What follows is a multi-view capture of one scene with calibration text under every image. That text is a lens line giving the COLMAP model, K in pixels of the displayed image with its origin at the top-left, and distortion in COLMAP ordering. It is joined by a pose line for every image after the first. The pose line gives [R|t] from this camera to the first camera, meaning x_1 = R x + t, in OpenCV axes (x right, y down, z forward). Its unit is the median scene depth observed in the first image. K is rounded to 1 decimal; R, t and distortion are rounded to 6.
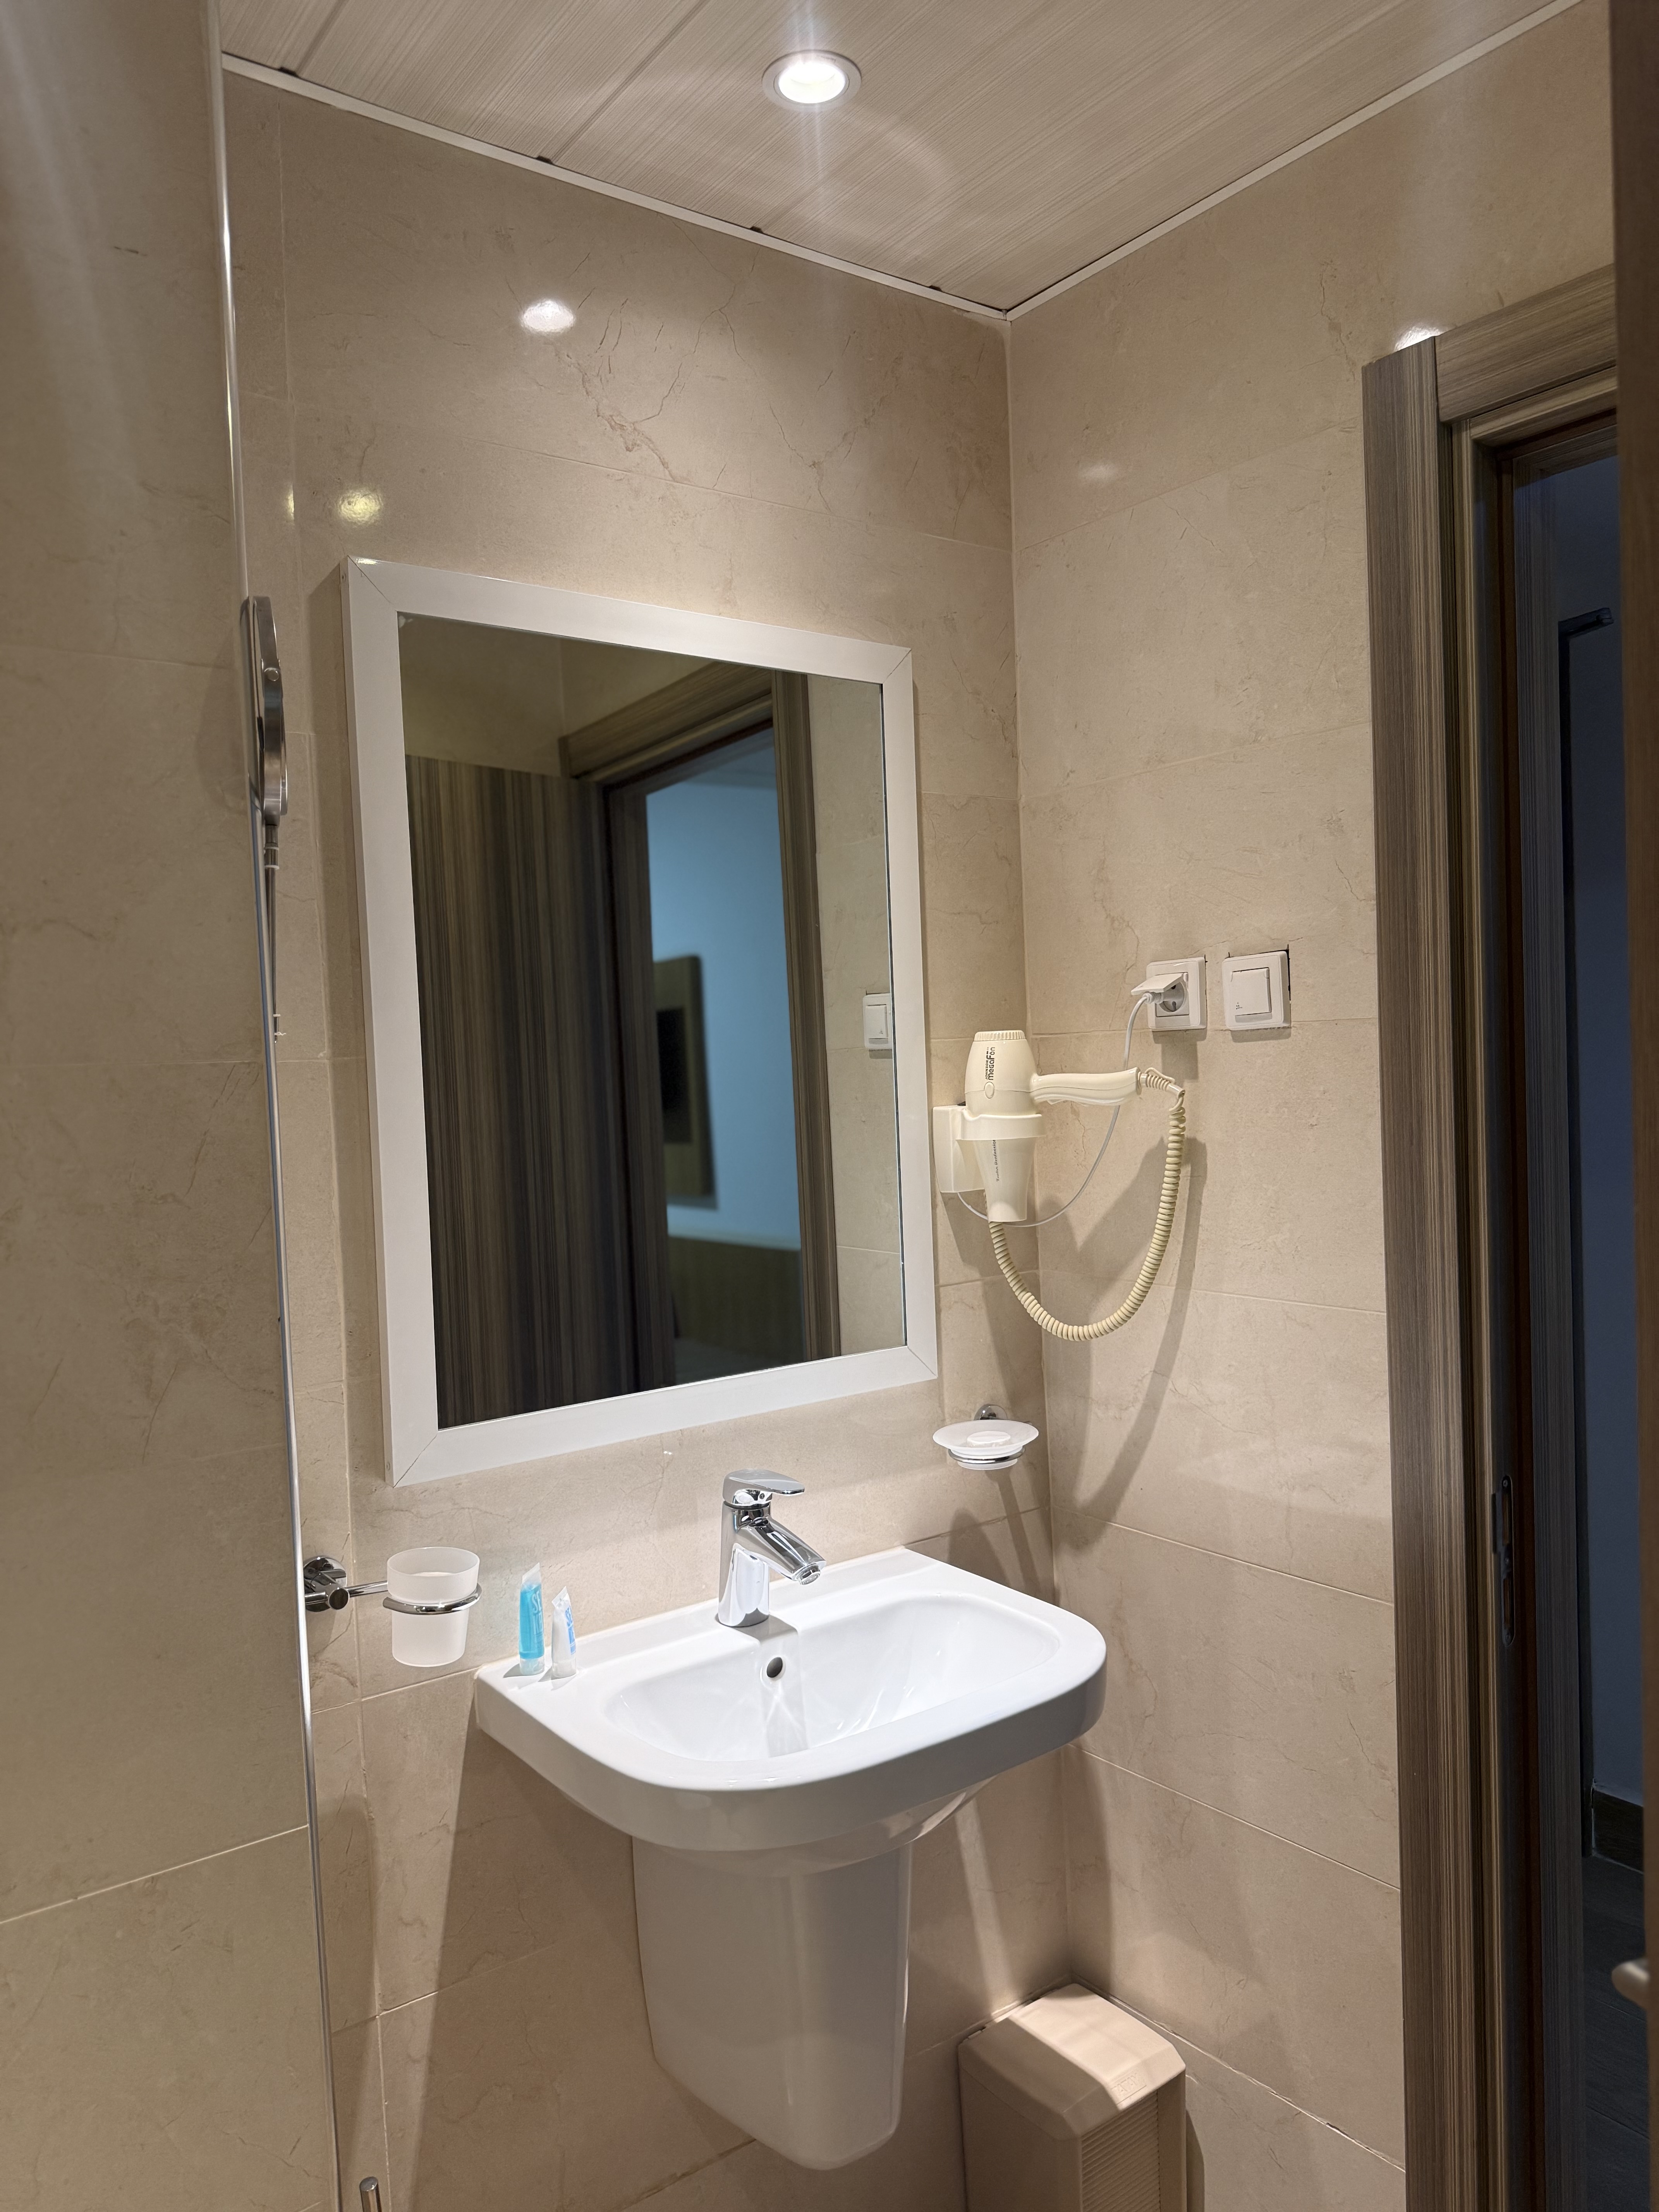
lens RADIAL K [[1574.2, 0, 829.5], [0, 1574.2, 1106.0], [0, 0, 1]] dist [0.162471, -0.278629]
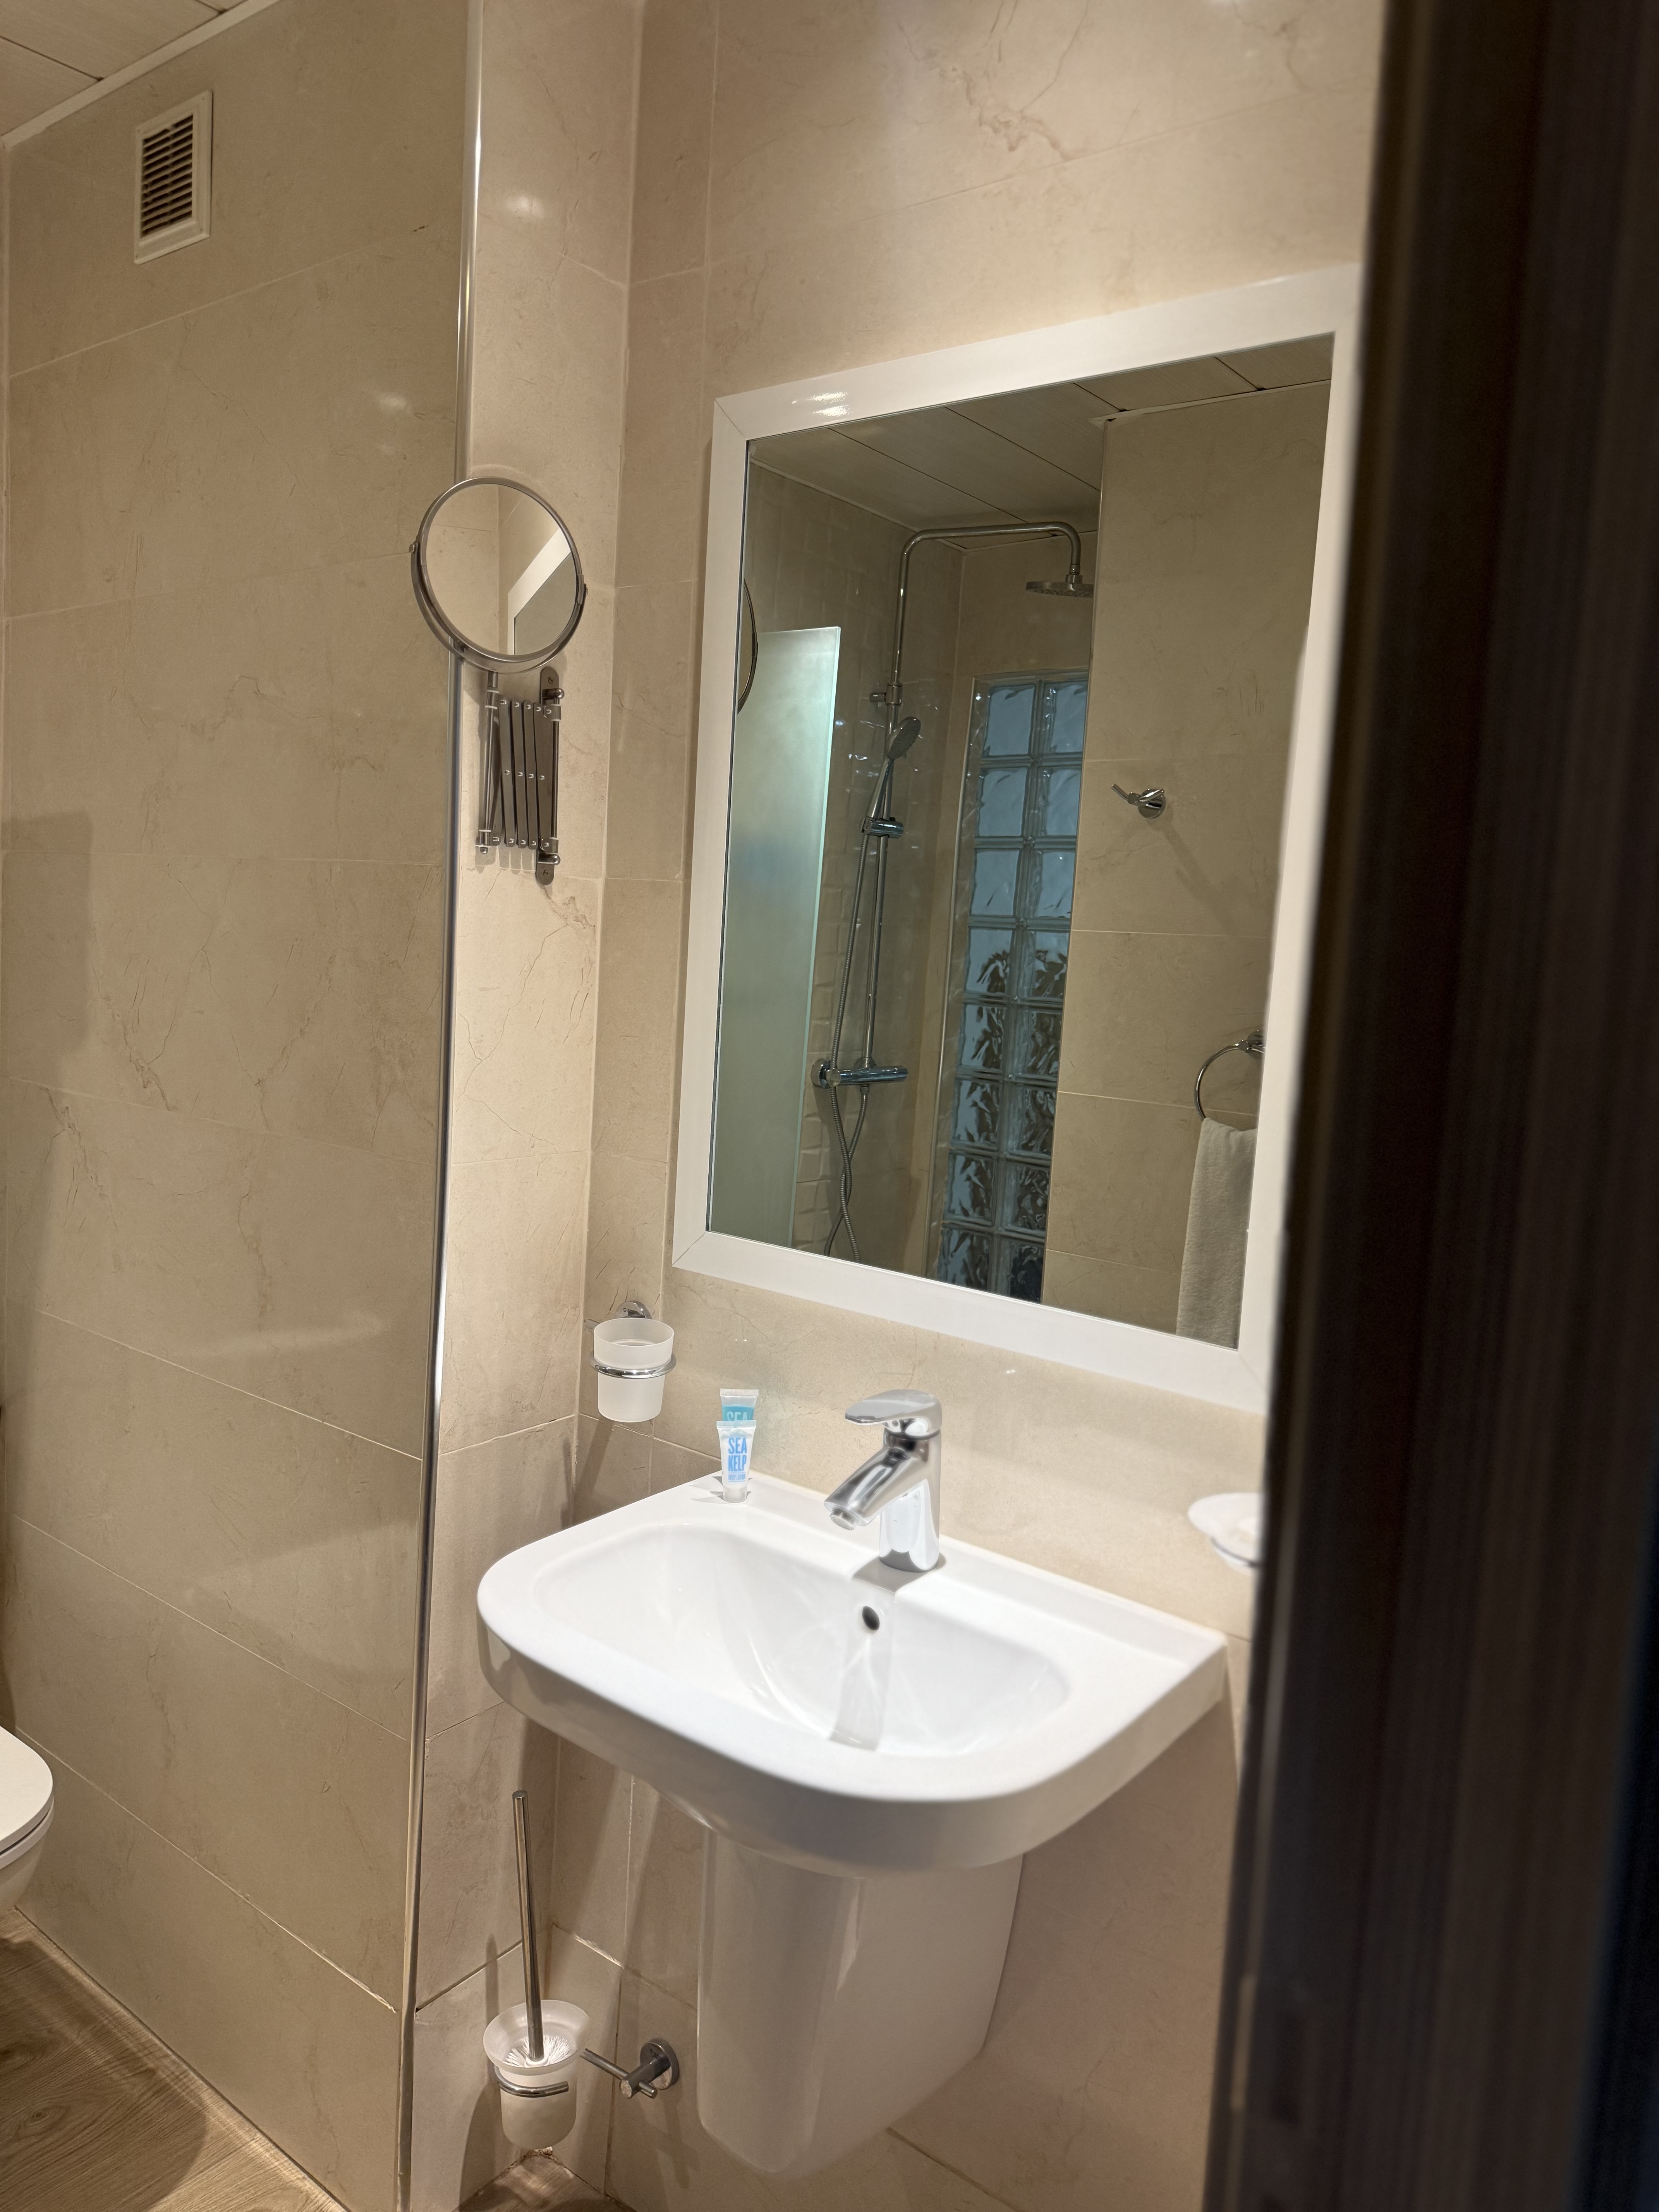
lens RADIAL K [[1524.6, 0, 829.9], [0, 1524.6, 1085.6], [0, 0, 1]] dist [0.003415, -0.000262]
pose [[0.276688, 0.173984, -0.945079, 0.679862], [-0.092551, 0.983726, 0.154003, -0.053883], [0.956493, 0.044857, 0.288287, 0.728668]]
